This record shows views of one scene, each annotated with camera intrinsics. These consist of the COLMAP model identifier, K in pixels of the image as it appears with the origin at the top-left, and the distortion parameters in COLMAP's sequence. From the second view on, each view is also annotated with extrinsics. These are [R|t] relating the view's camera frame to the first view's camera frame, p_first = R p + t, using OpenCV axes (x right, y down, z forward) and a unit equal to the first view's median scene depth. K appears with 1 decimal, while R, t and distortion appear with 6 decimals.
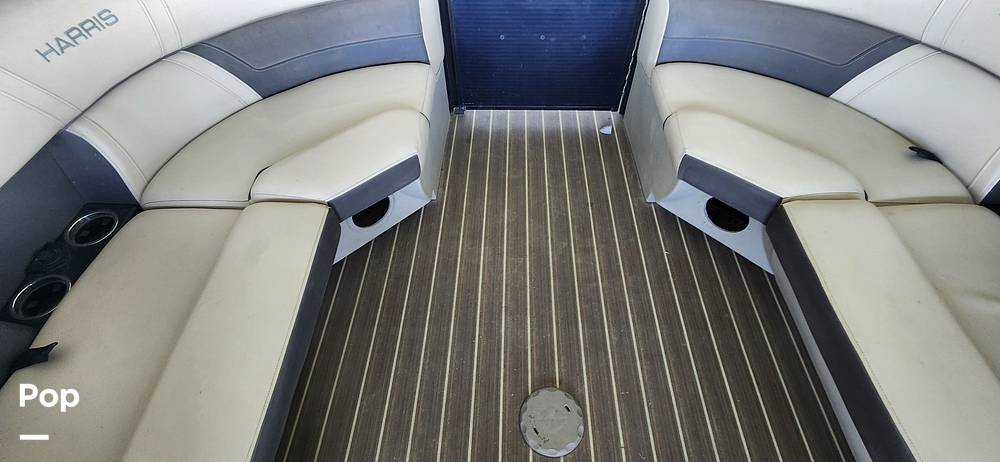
lens RADIAL K [[416.3, 0, 500.0], [0, 416.3, 231.0], [0, 0, 1]] dist [-0.001497, -0.000087]
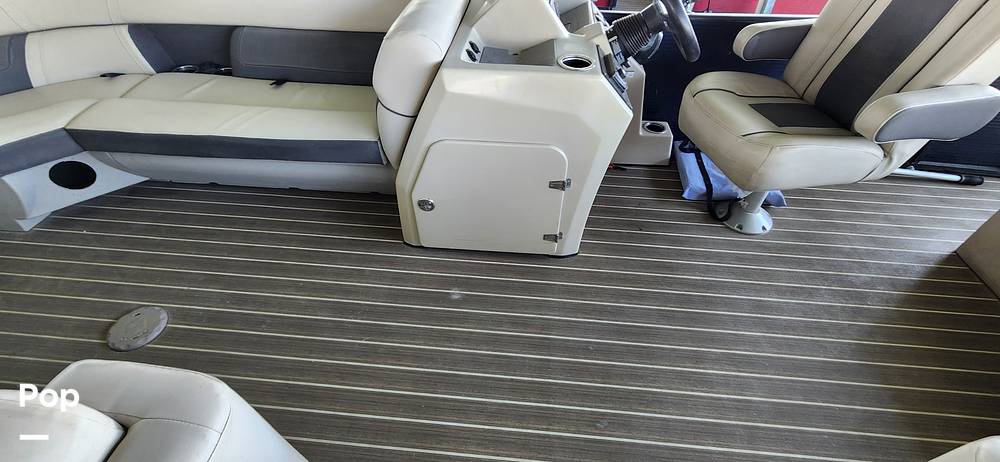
lens RADIAL K [[416.3, 0, 500.0], [0, 416.3, 231.0], [0, 0, 1]] dist [-0.001497, -0.000087]
pose [[0.052599, -0.683752, 0.727817, -0.465749], [0.790561, 0.473799, 0.387980, 0.605859], [-0.610121, 0.554976, 0.565469, -0.472486]]
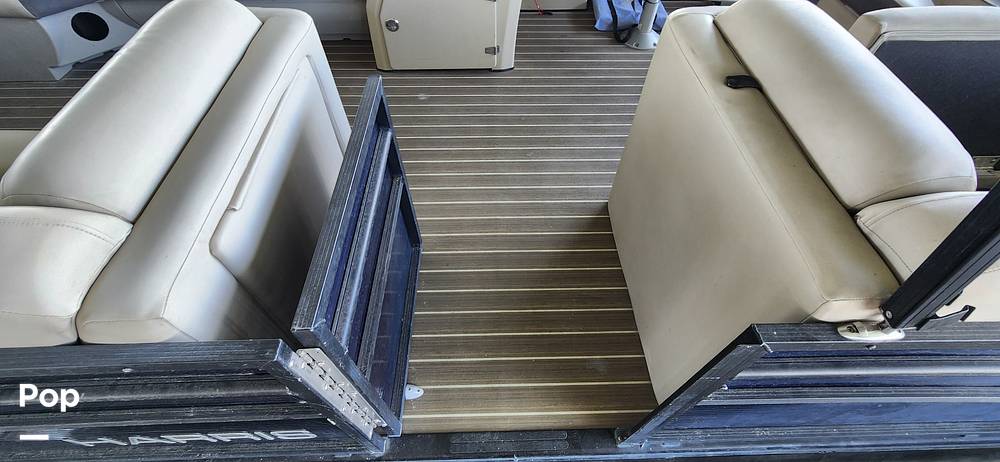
lens RADIAL K [[416.3, 0, 500.0], [0, 416.3, 231.0], [0, 0, 1]] dist [-0.001497, -0.000087]
pose [[-0.065495, -0.784860, 0.616202, -1.135577], [0.790871, 0.335725, 0.511676, 0.647869], [-0.608468, 0.520849, 0.598735, -0.483600]]
